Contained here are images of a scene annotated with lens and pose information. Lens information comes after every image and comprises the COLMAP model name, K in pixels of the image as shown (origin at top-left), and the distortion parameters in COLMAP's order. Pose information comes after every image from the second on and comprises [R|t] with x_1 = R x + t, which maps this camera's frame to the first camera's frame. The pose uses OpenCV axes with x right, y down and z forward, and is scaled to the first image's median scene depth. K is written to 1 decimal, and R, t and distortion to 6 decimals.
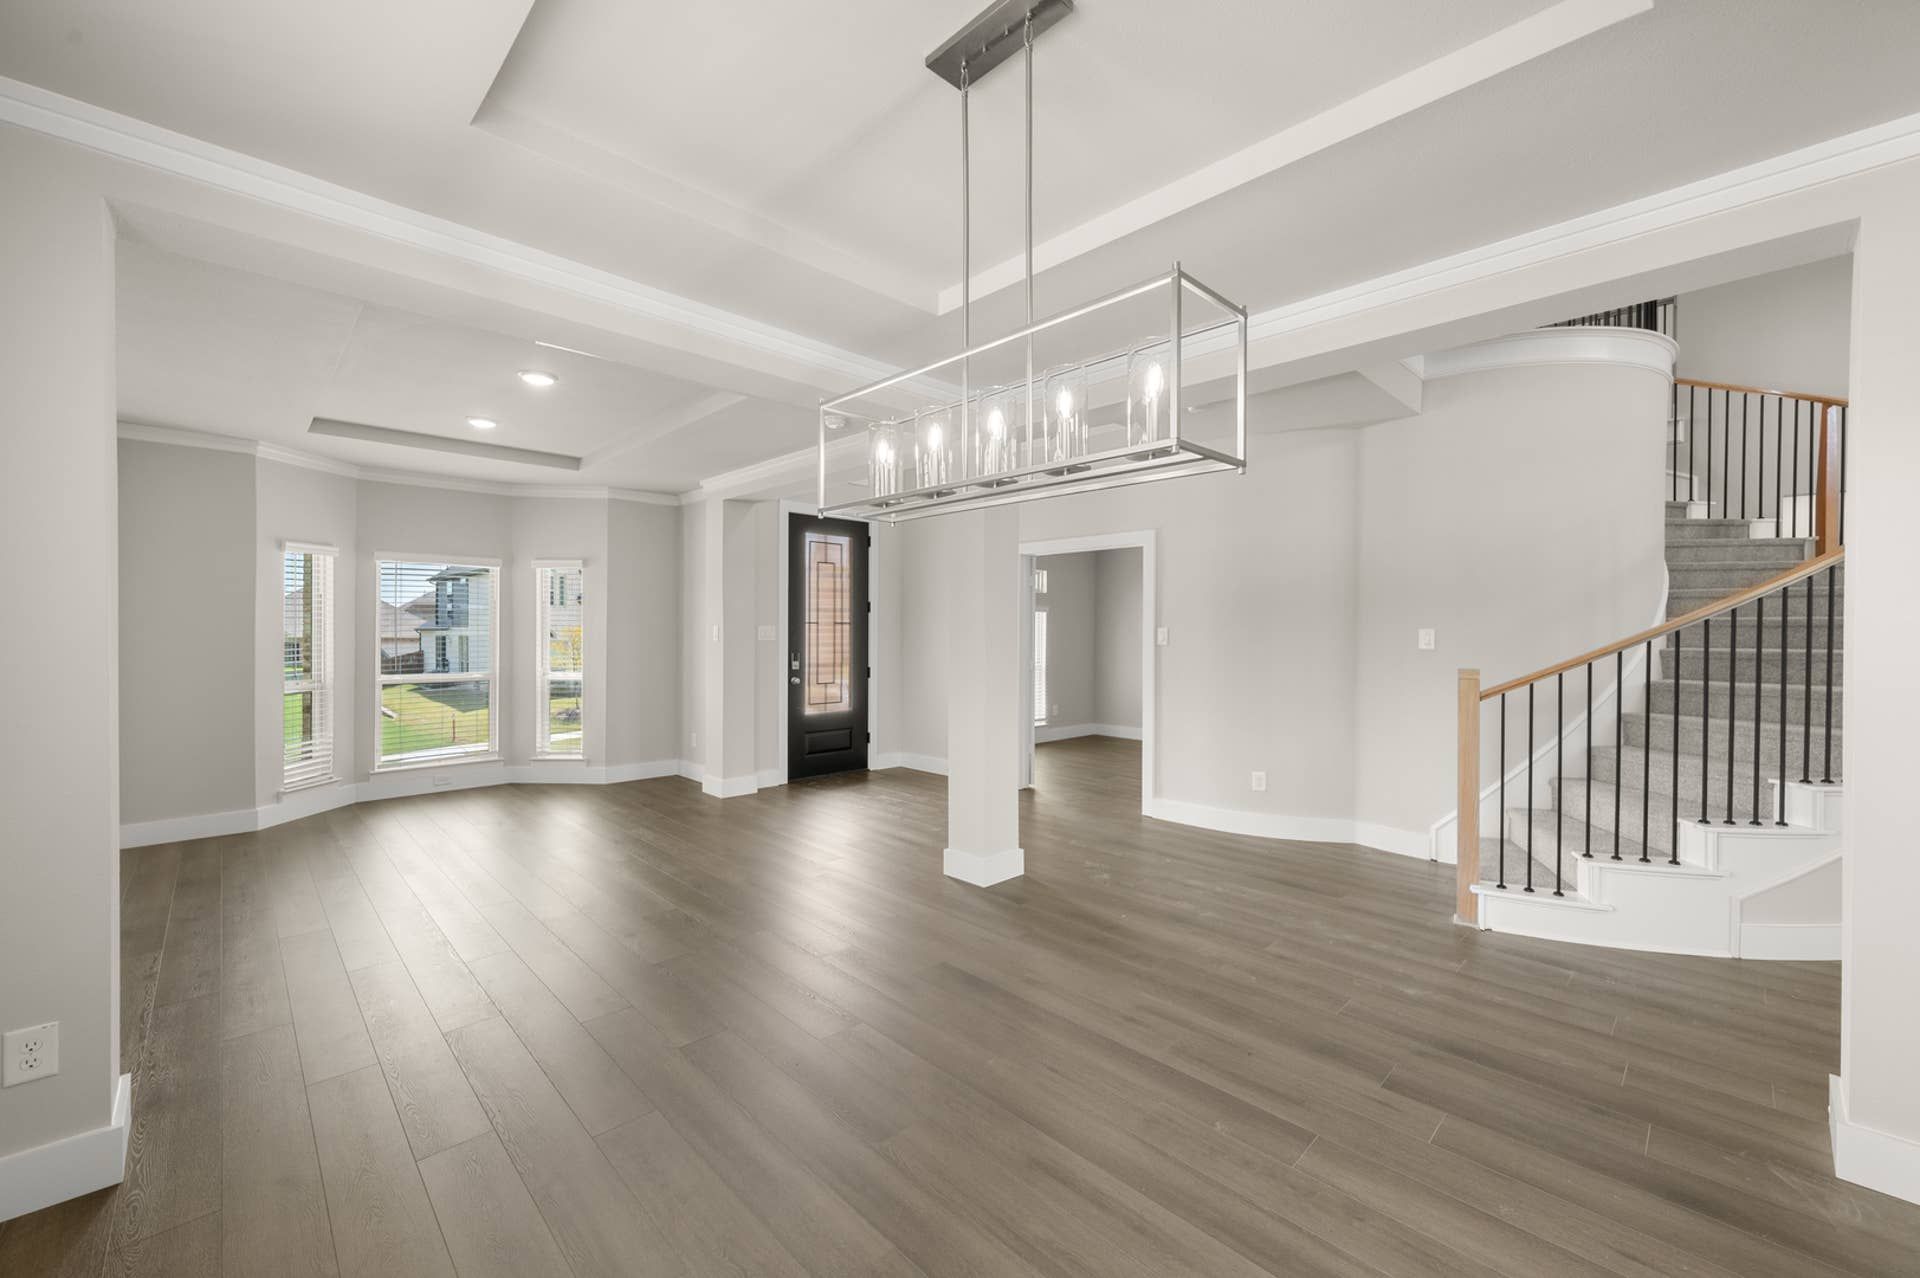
lens RADIAL K [[765.3, 0, 959.2], [0, 765.3, 629.9], [0, 0, 1]] dist [0.001830, 0.000115]
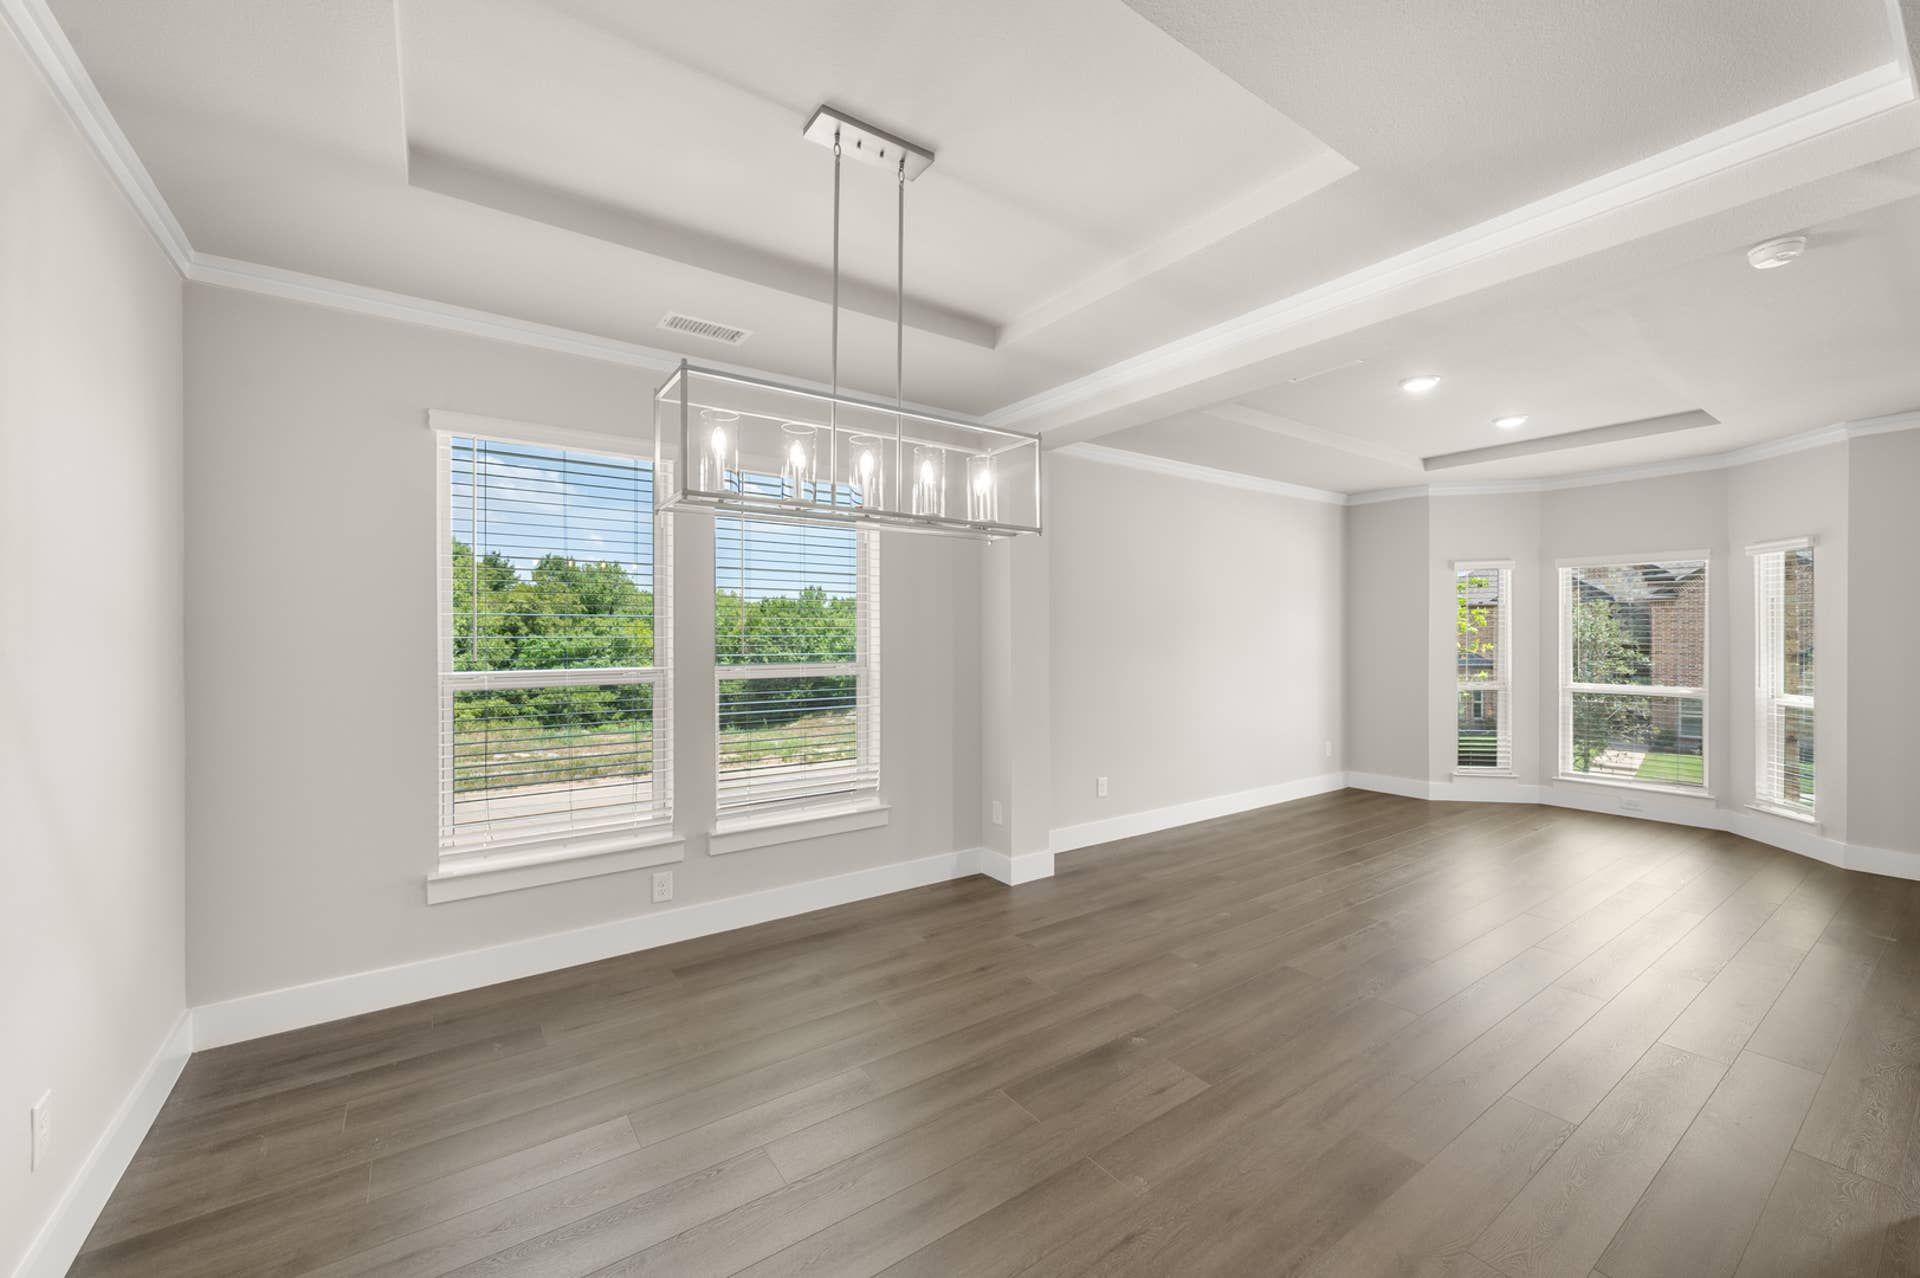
lens RADIAL K [[756.1, 0, 961.9], [0, 756.1, 634.2], [0, 0, 1]] dist [0.000940, 0.000200]
pose [[-0.152901, -0.004848, -0.988230, 0.306832], [-0.000080, 0.999988, -0.004894, 0.000960], [0.988241, -0.000670, -0.152900, 0.339671]]
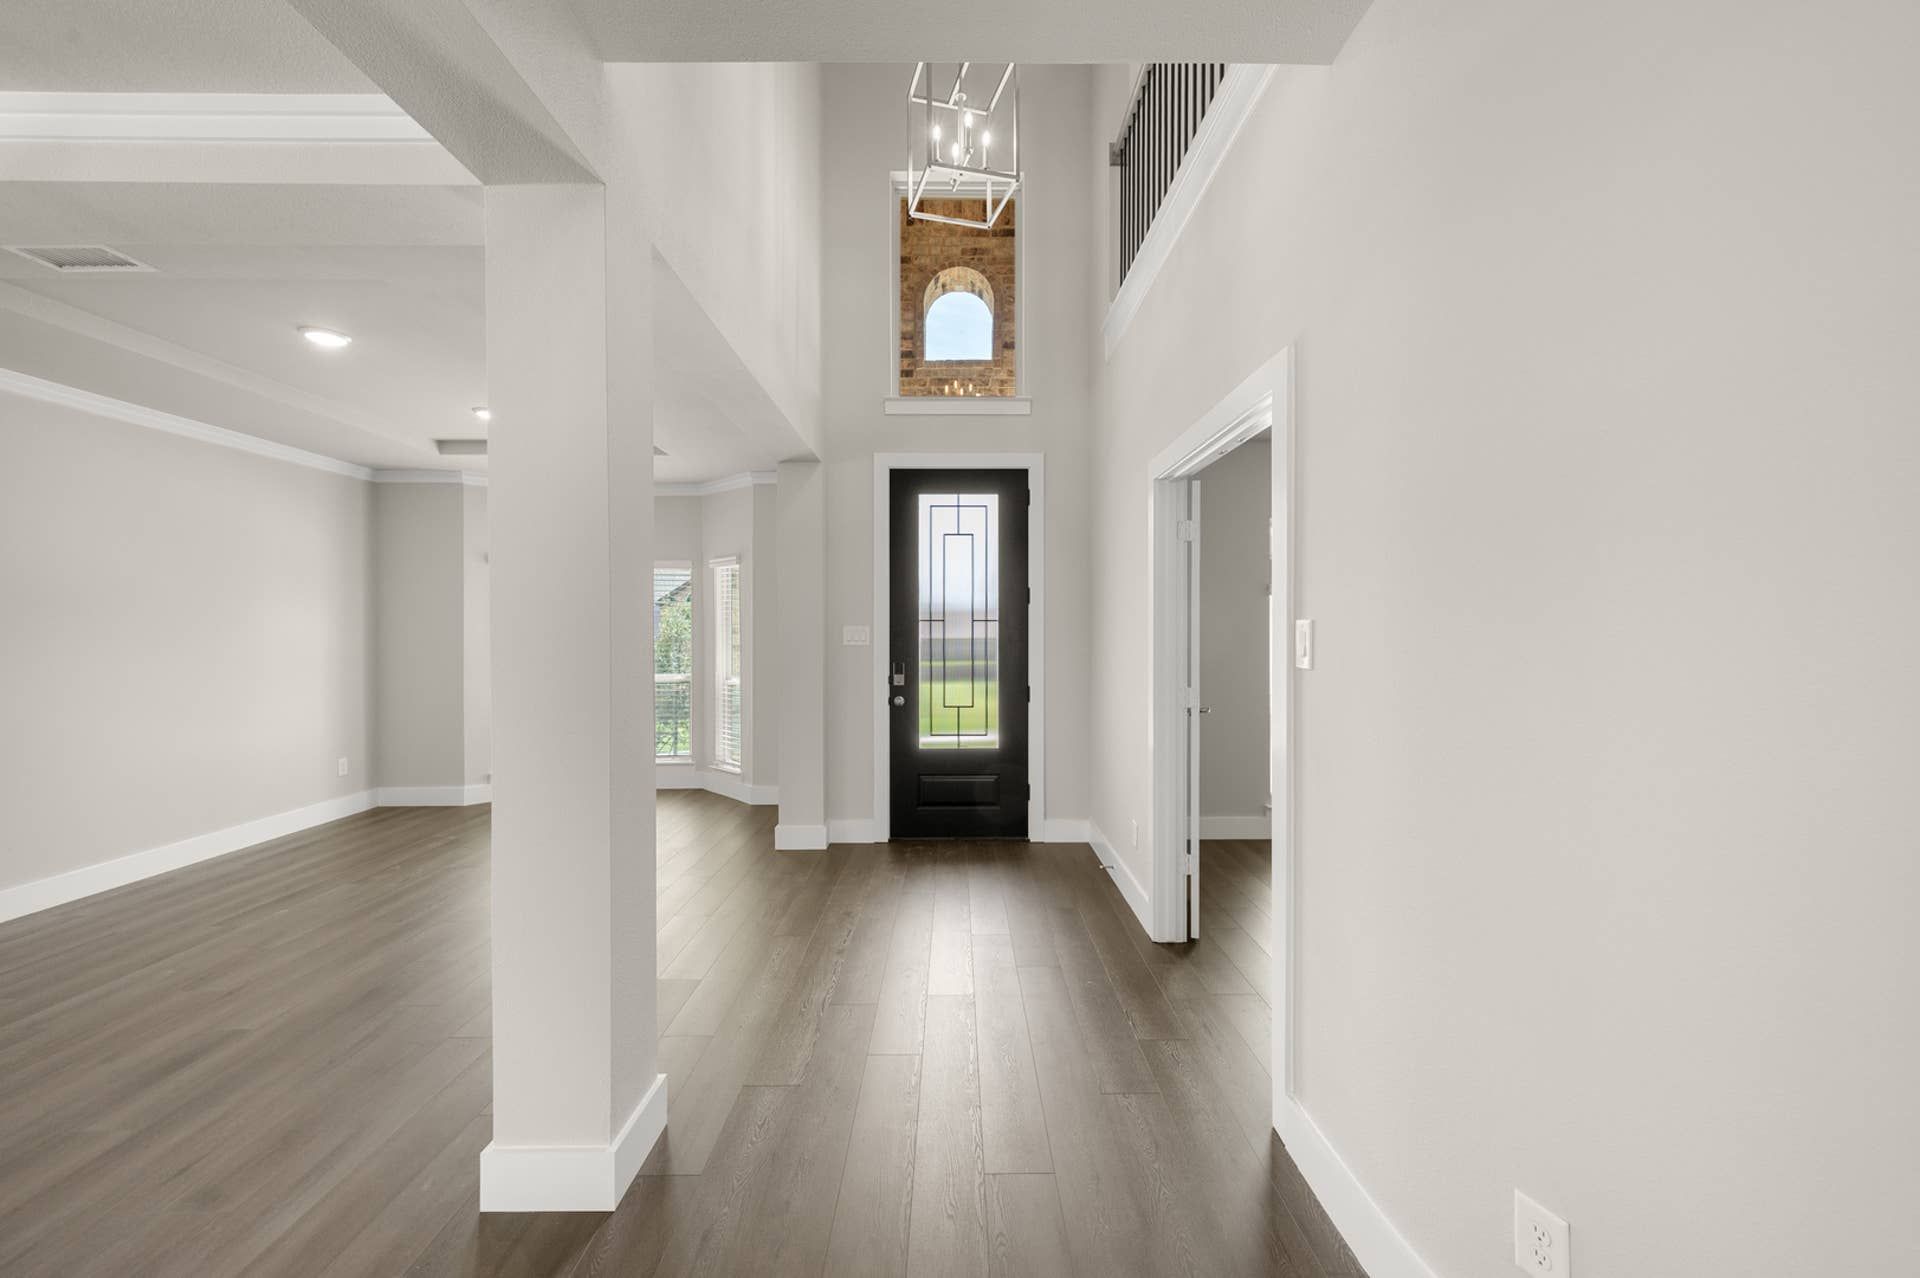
lens RADIAL K [[756.1, 0, 961.9], [0, 756.1, 634.2], [0, 0, 1]] dist [0.000940, 0.000200]
pose [[0.723399, -0.001967, -0.690427, 0.324222], [0.005354, 0.999982, 0.002760, 0.001487], [0.690410, -0.005693, 0.723396, 0.529901]]
